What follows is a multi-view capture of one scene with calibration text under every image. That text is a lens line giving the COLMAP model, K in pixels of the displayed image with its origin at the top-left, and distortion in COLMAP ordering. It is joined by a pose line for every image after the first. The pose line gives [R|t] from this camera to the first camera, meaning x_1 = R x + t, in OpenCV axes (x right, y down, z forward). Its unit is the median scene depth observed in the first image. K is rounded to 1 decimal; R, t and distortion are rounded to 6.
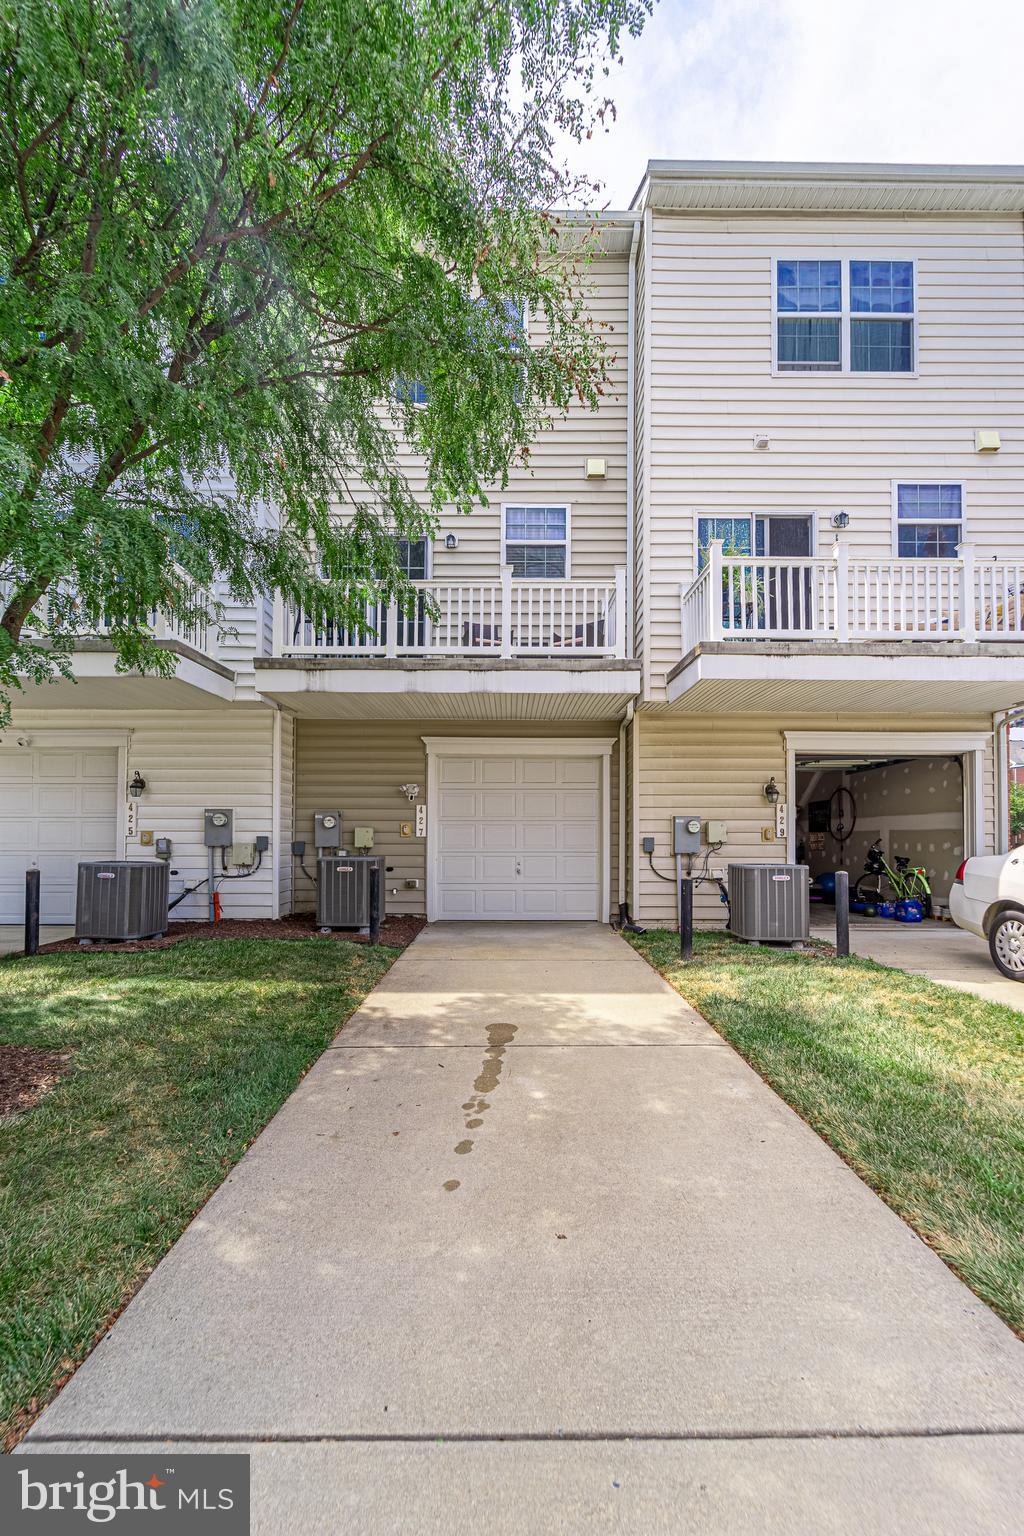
lens RADIAL K [[622.3, 0, 510.3], [0, 622.3, 814.4], [0, 0, 1]] dist [0.003642, -0.001922]
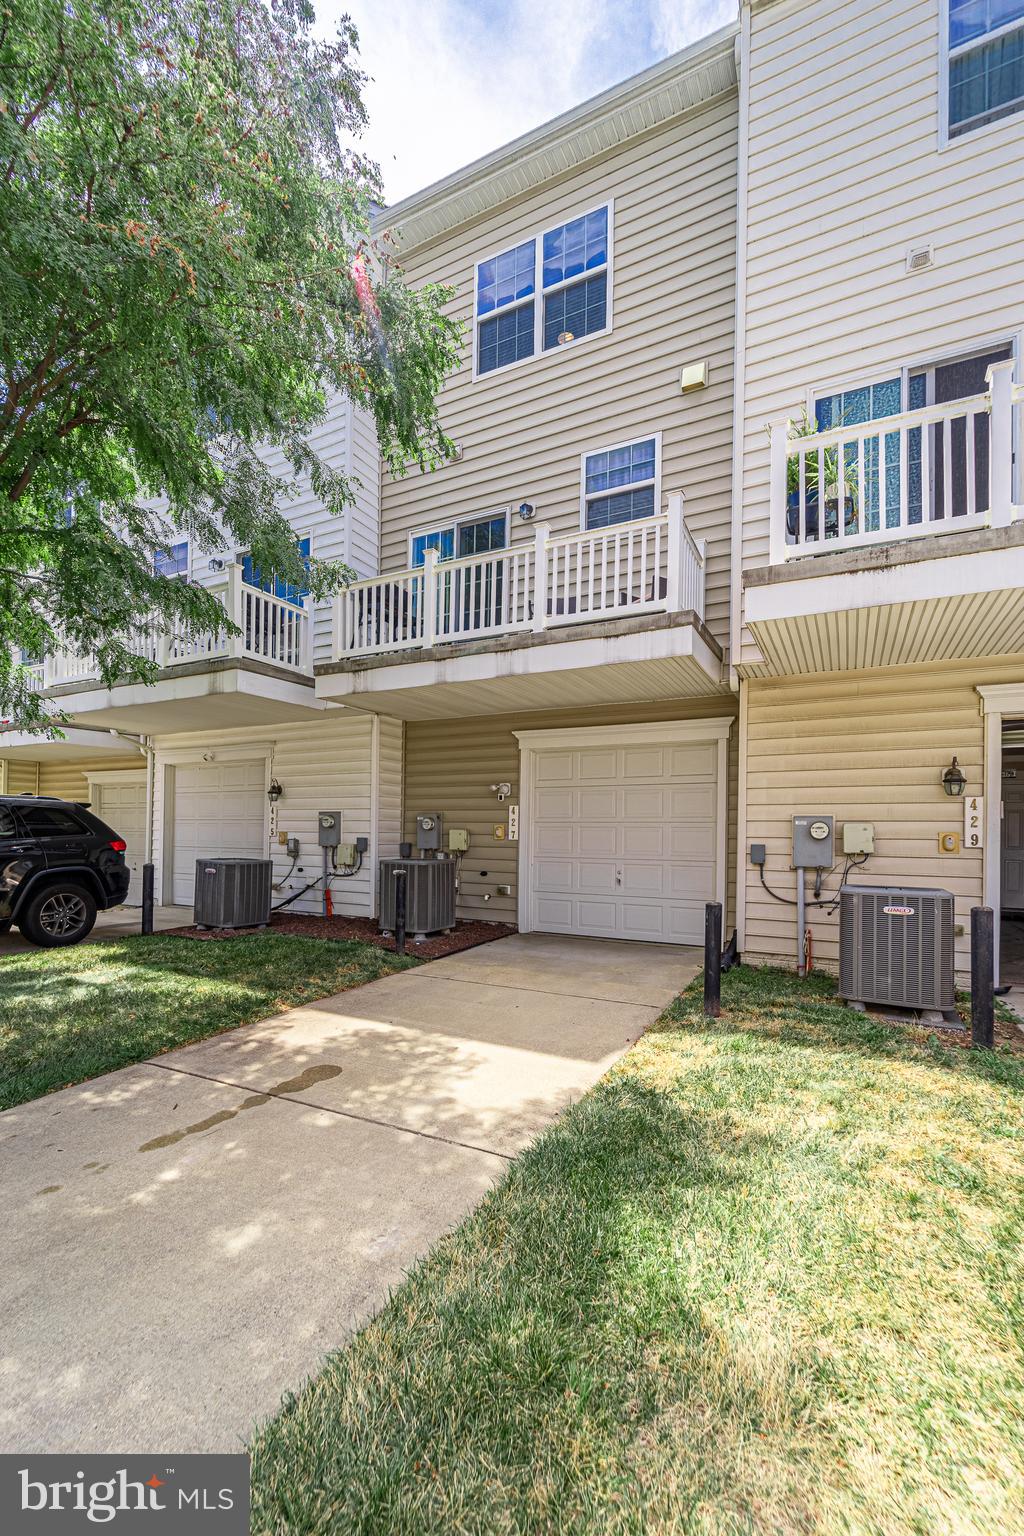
lens RADIAL K [[622.3, 0, 541.4], [0, 622.3, 819.7], [0, 0, 1]] dist [0.003642, -0.001922]
pose [[0.893777, -0.002355, -0.448506, 0.333600], [0.006347, 0.999952, 0.007398, -0.000466], [0.448468, -0.009459, 0.893749, 0.208507]]
